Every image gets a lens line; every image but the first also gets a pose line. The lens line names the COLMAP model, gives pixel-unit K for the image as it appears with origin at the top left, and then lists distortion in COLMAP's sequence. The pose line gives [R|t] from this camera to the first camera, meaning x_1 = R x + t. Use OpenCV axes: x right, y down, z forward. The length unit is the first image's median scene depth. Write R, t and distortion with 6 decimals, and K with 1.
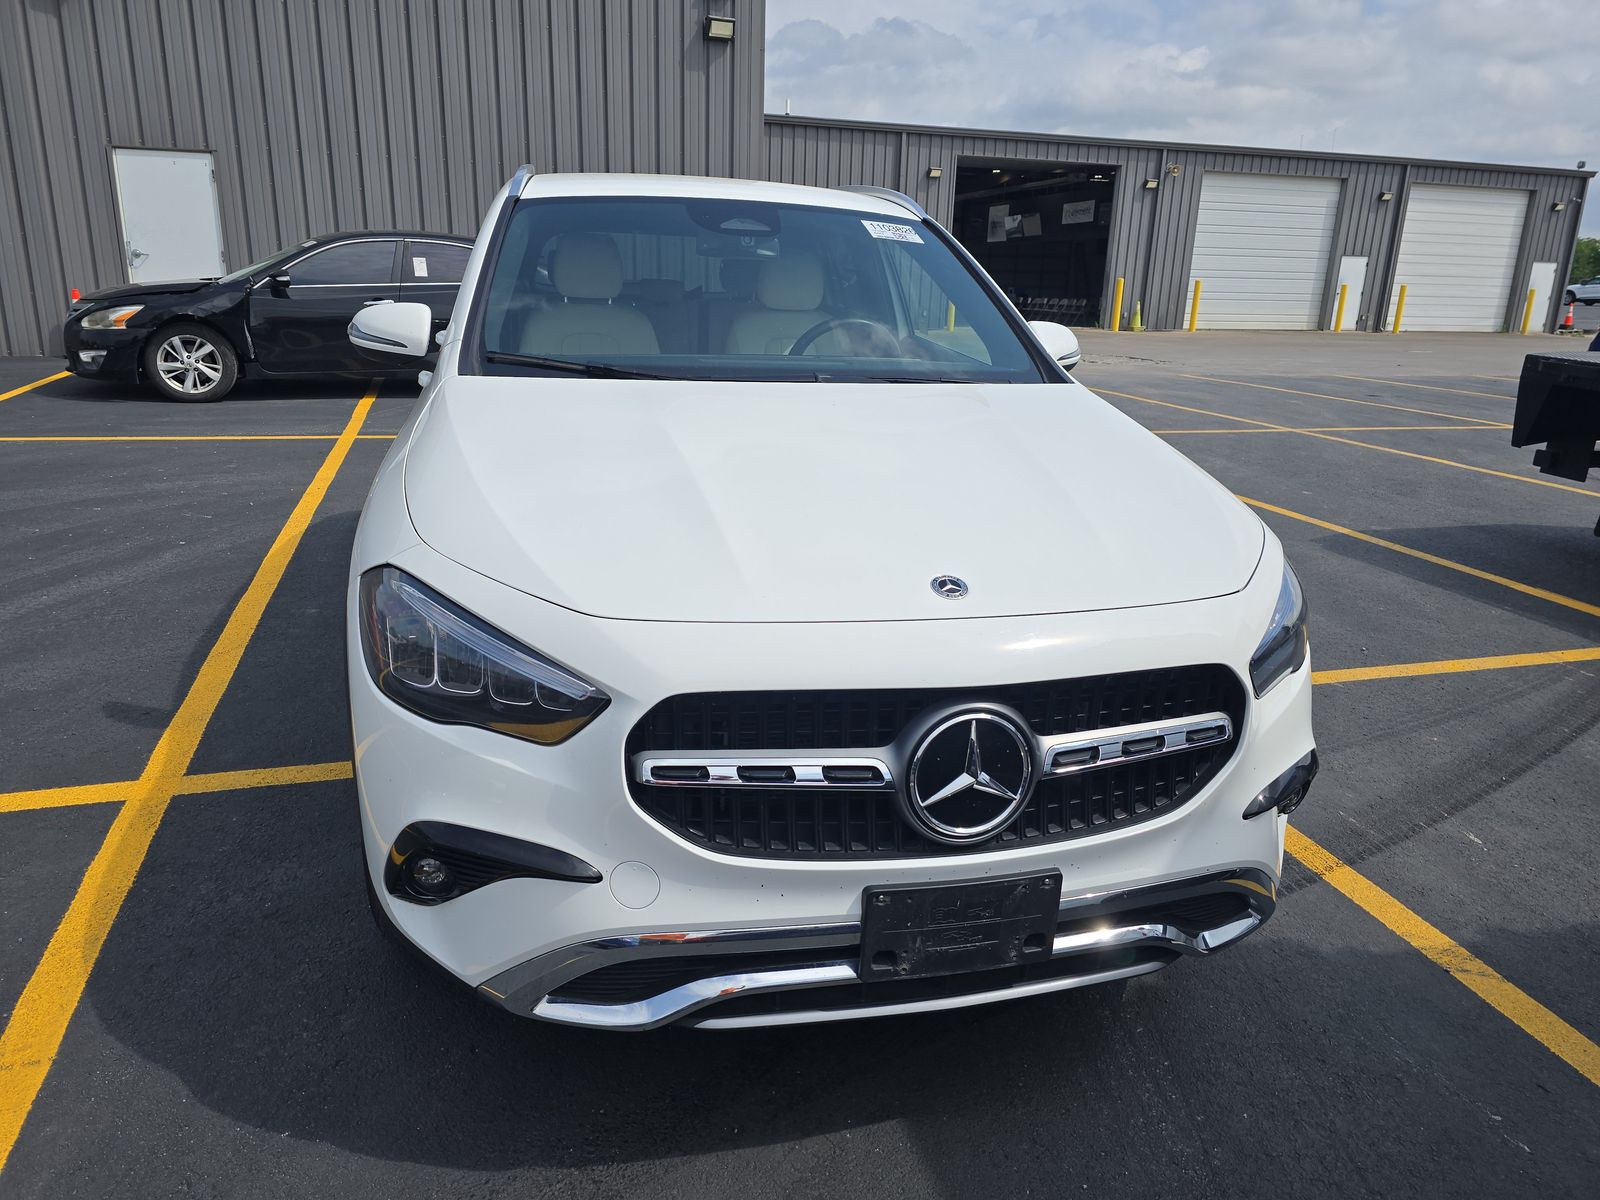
lens RADIAL K [[1101.8, 0, 801.0], [0, 1101.8, 599.0], [0, 0, 1]] dist [0.066054, -0.064366]
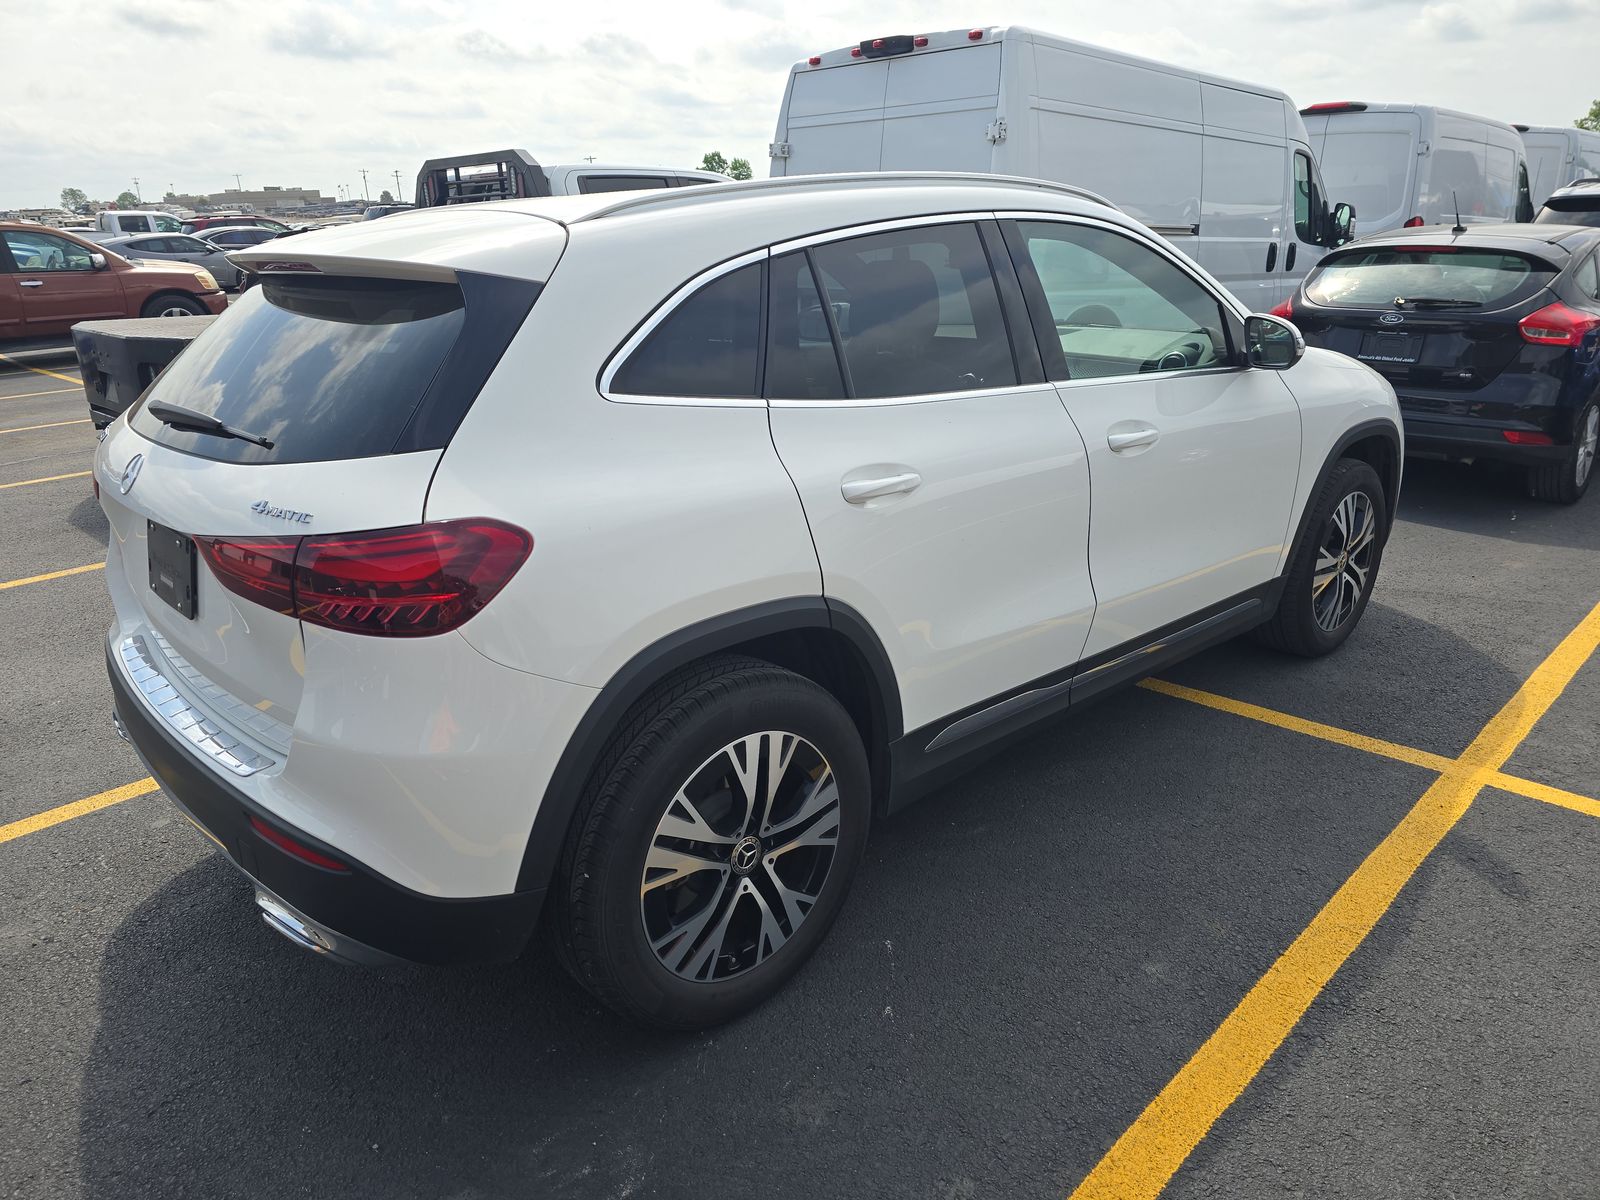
lens RADIAL K [[1101.8, 0, 801.0], [0, 1101.8, 599.0], [0, 0, 1]] dist [0.066054, -0.064366]
pose [[-0.493385, -0.268047, 0.827479, -0.120368], [0.282528, 0.850362, 0.443918, -0.069954], [-0.822647, 0.452809, -0.343825, 0.198388]]
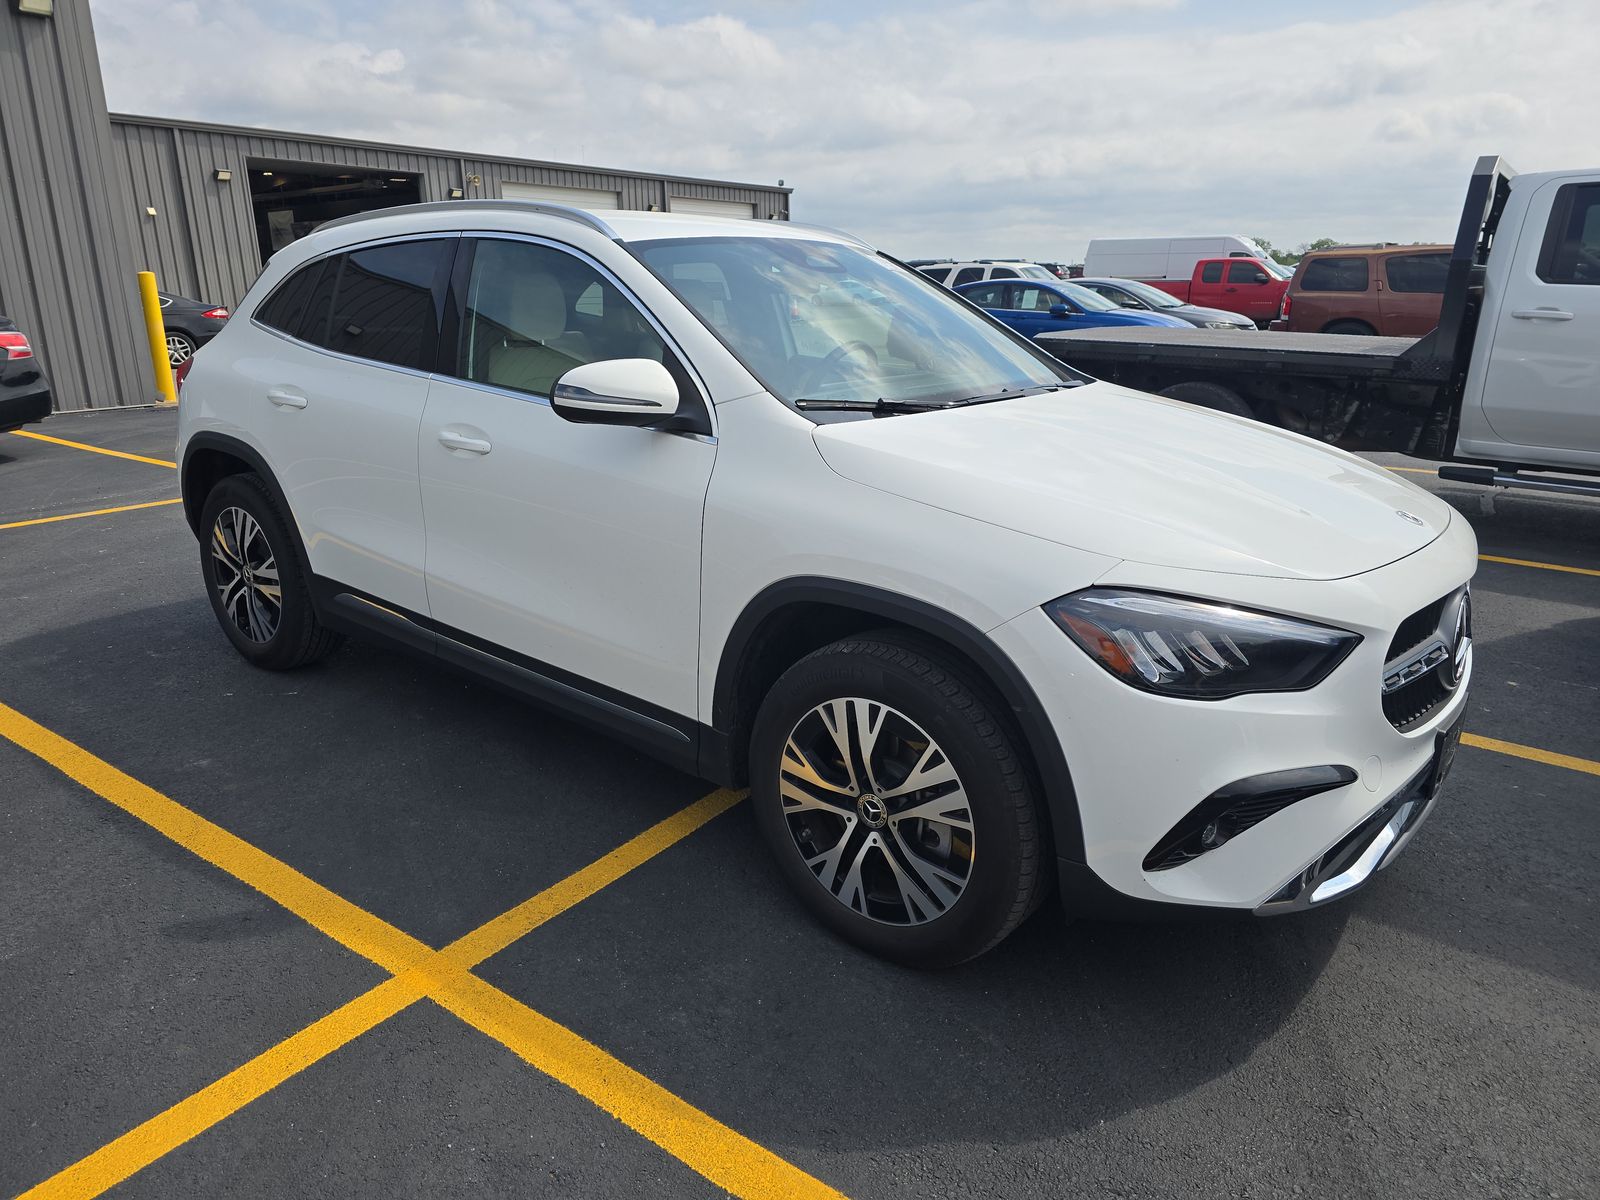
lens RADIAL K [[1101.8, 0, 801.0], [0, 1101.8, 599.0], [0, 0, 1]] dist [0.066054, -0.064366]
pose [[0.798893, -0.196621, 0.568428, -0.083652], [0.197603, 0.978400, 0.060713, -0.010904], [-0.568087, 0.063820, 0.820490, 0.015079]]
